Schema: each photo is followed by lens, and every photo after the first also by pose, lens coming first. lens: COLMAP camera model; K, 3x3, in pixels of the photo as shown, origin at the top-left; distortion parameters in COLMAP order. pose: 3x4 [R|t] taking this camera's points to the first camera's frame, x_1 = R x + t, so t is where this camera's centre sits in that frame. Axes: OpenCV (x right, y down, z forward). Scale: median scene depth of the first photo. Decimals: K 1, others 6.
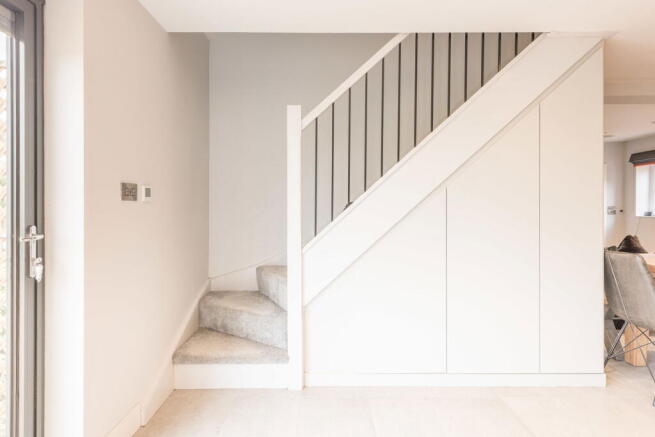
lens RADIAL K [[376.5, 0, 326.8], [0, 376.5, 209.3], [0, 0, 1]] dist [0.003116, 0.000130]
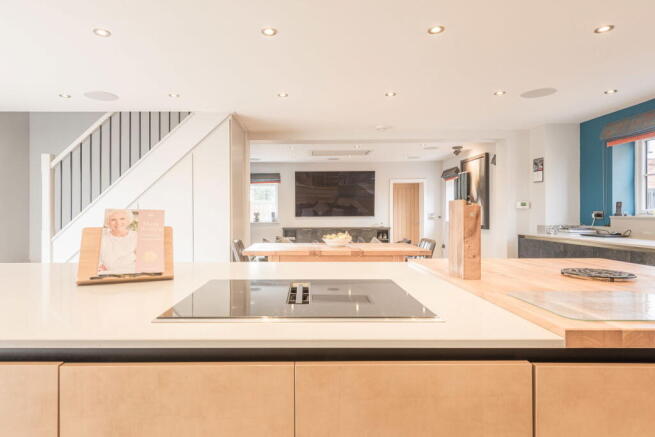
lens RADIAL K [[372.7, 0, 304.3], [0, 372.7, 212.8], [0, 0, 1]] dist [0.001423, -0.000355]
pose [[0.999996, -0.002738, 0.000815, 1.059670], [0.002747, 0.999929, -0.011606, 0.012271], [-0.000783, 0.011609, 0.999932, -0.669381]]
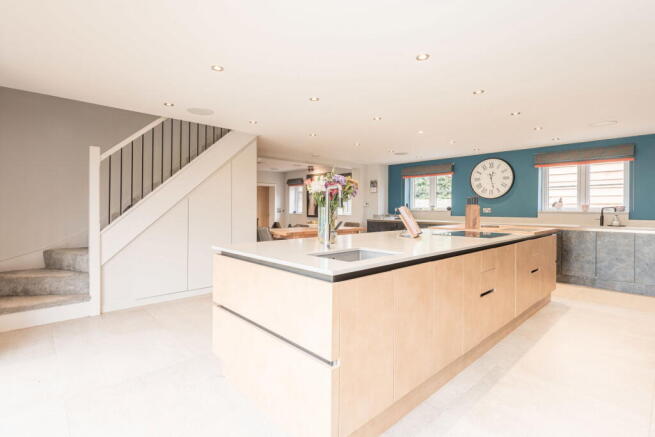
lens RADIAL K [[312.8, 0, 328.0], [0, 312.8, 210.3], [0, 0, 1]] dist [-0.000692, 0.000047]
pose [[0.726481, -0.001495, 0.687184, -0.286034], [0.002413, 0.999997, -0.000375, 0.011612], [-0.687182, 0.001930, 0.726483, -0.723422]]
